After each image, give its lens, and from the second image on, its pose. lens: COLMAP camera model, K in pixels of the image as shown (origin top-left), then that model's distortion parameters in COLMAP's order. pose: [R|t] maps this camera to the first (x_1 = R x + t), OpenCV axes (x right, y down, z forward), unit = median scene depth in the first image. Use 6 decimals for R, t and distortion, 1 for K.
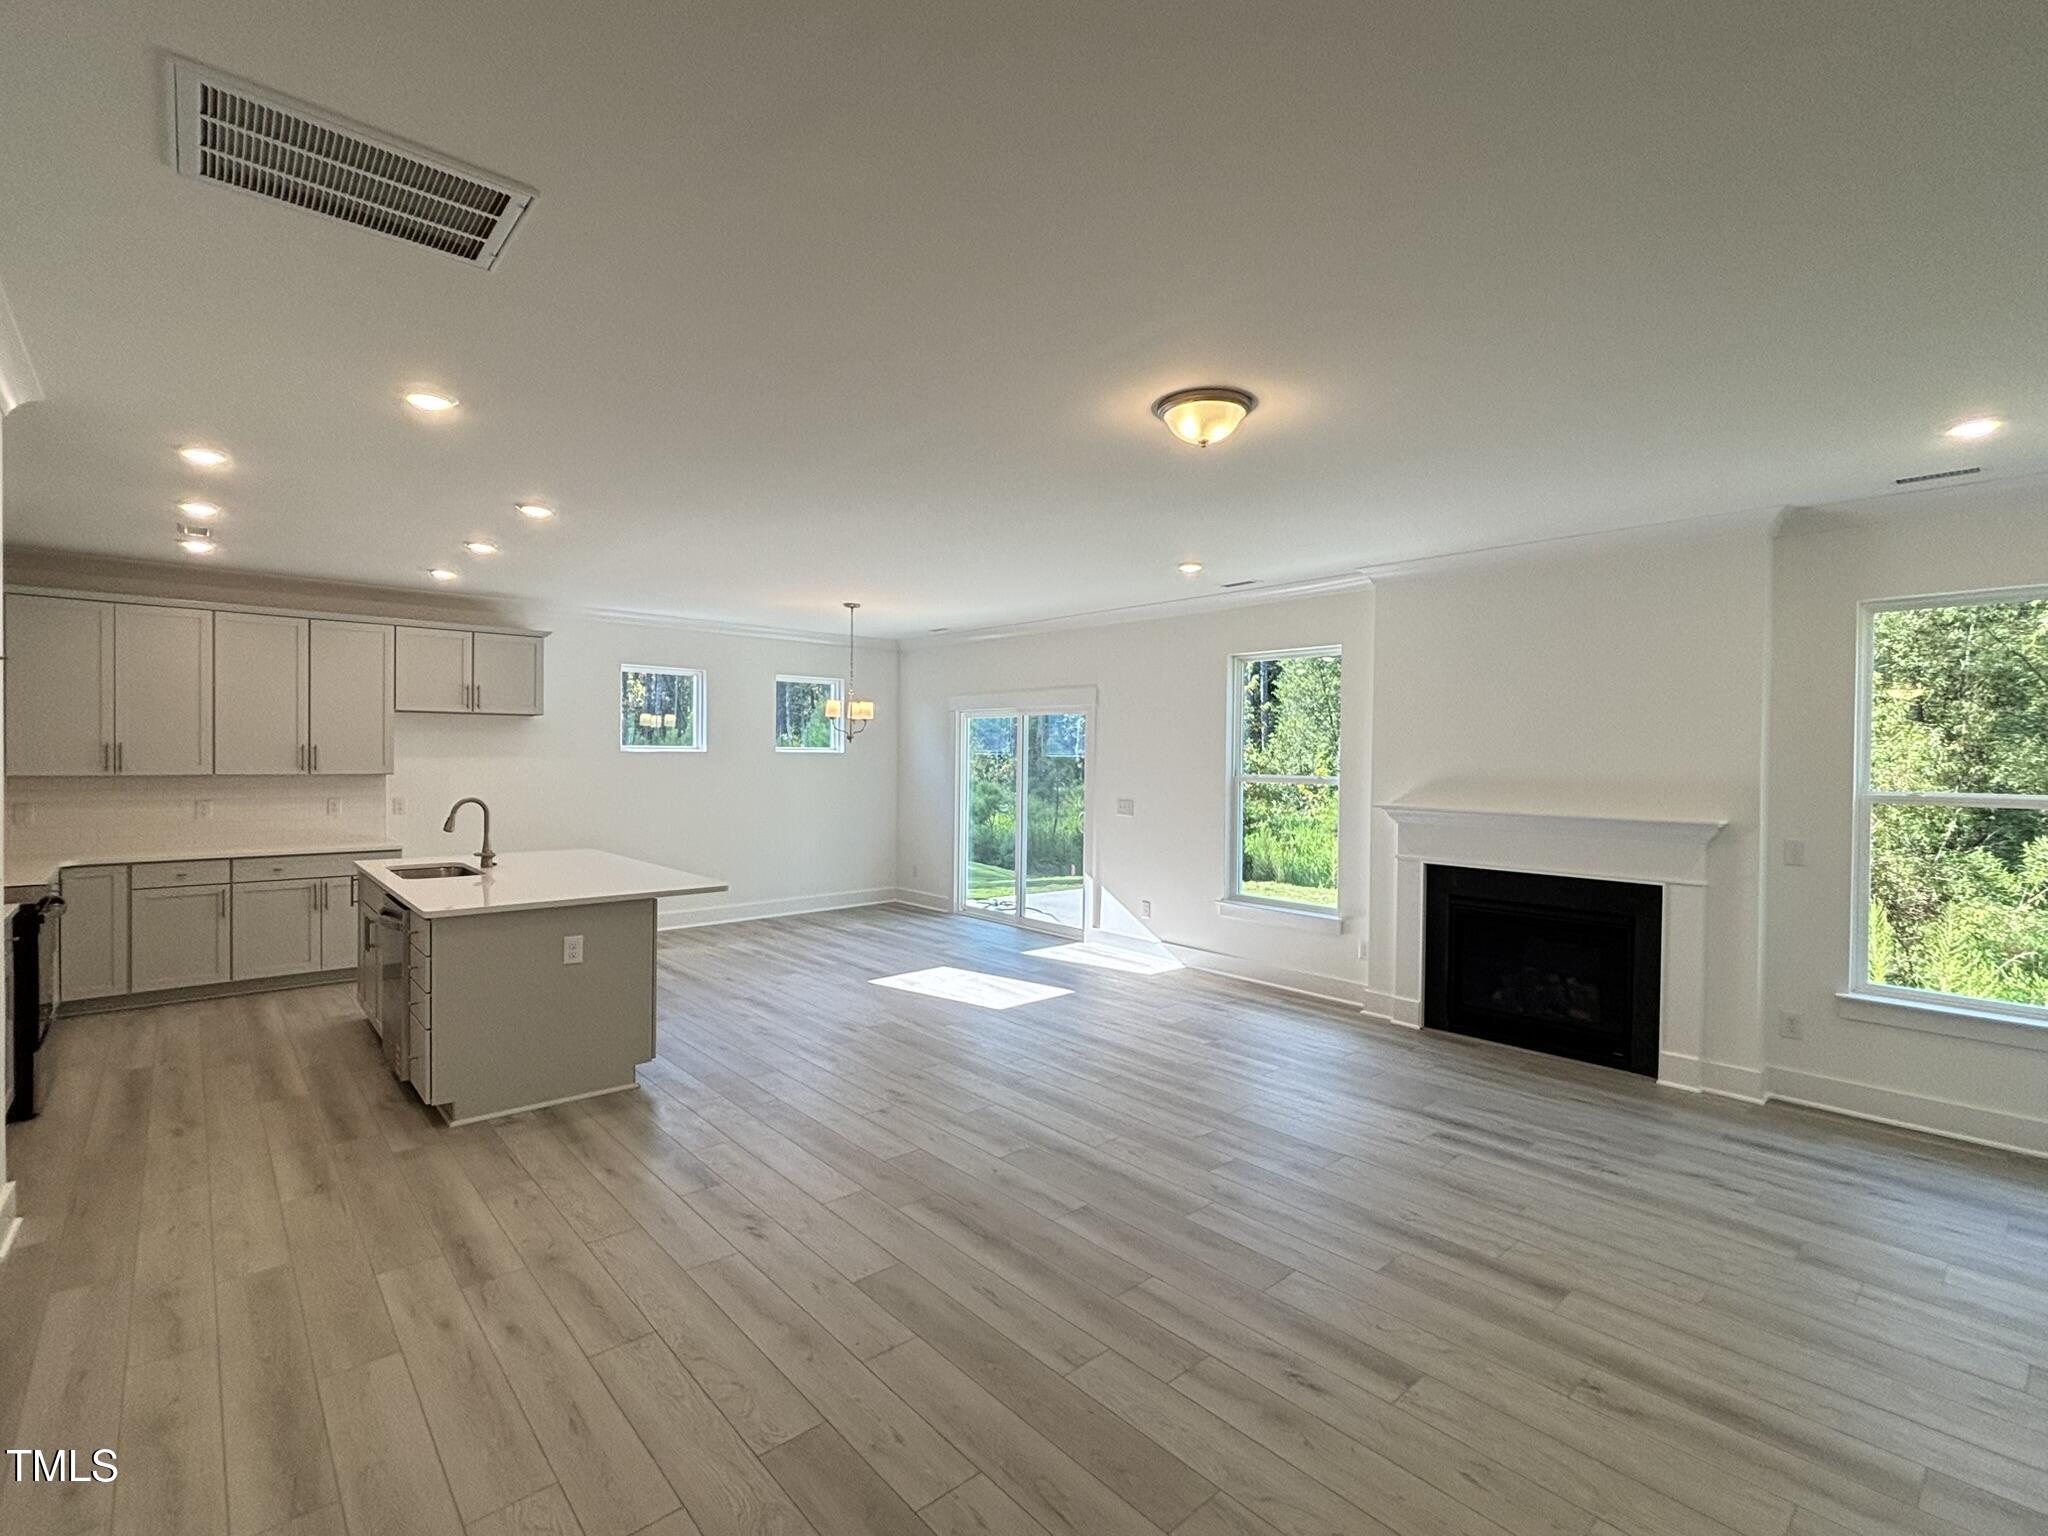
lens RADIAL K [[933.6, 0, 1019.1], [0, 933.6, 764.0], [0, 0, 1]] dist [0.008677, -0.000560]
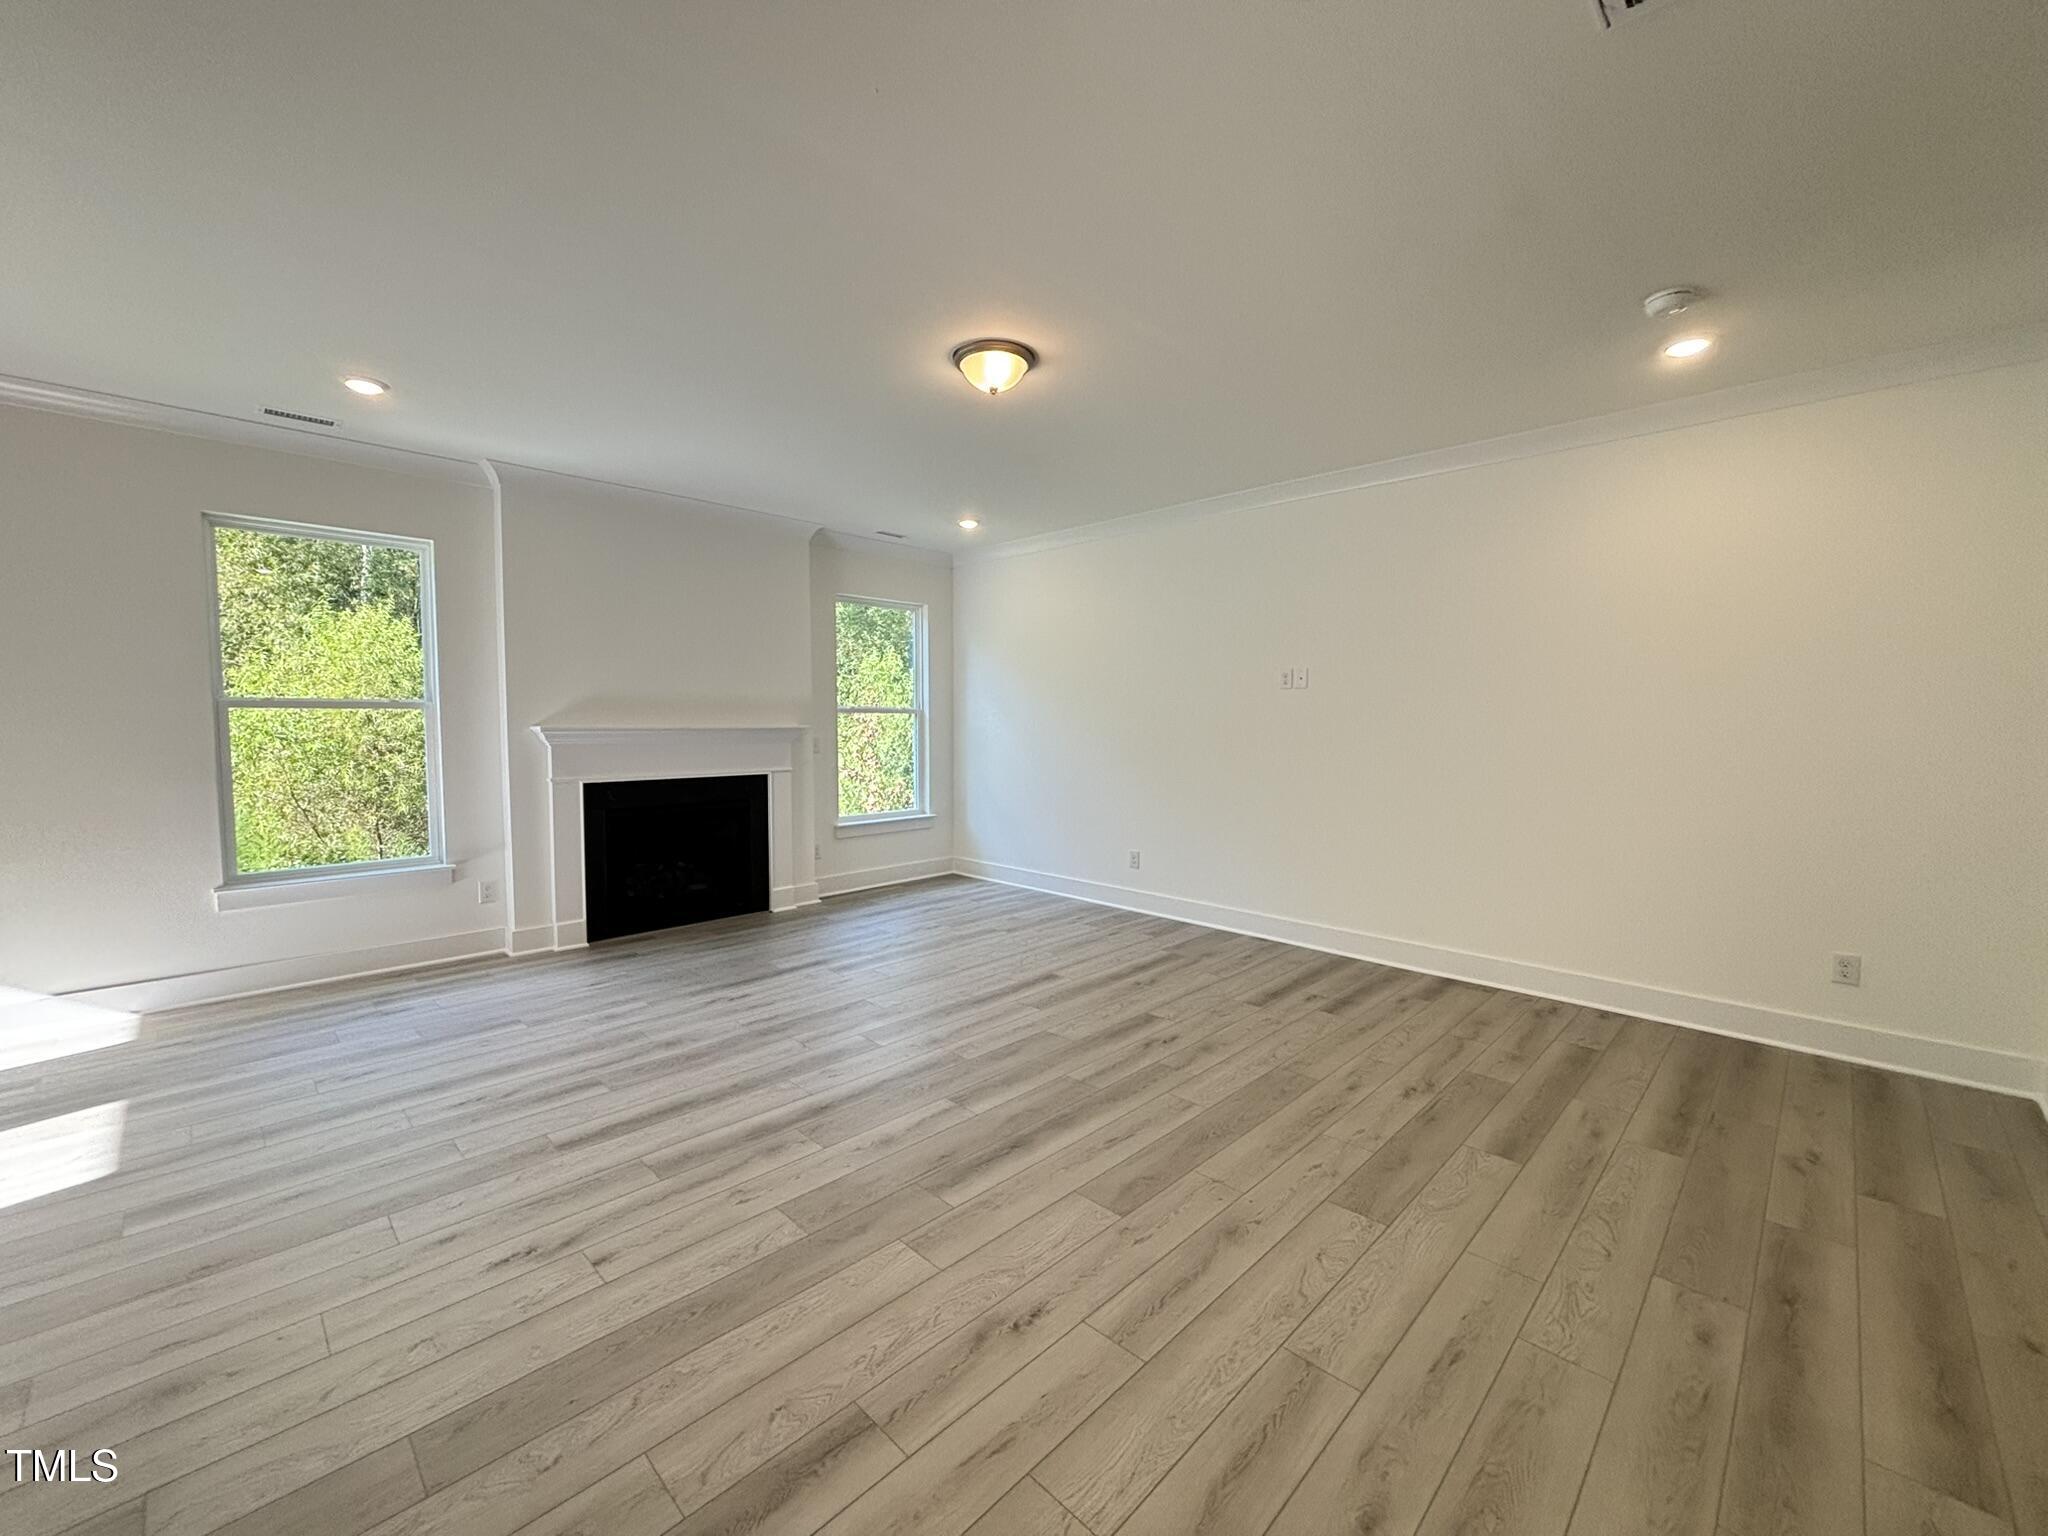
lens RADIAL K [[823.5, 0, 1012.9], [0, 823.5, 774.1], [0, 0, 1]] dist [0.012142, -0.000158]
pose [[-0.053947, -0.077165, 0.995558, -0.553367], [0.005124, 0.996975, 0.077552, 0.033158], [-0.998531, 0.009285, -0.053388, 0.670310]]
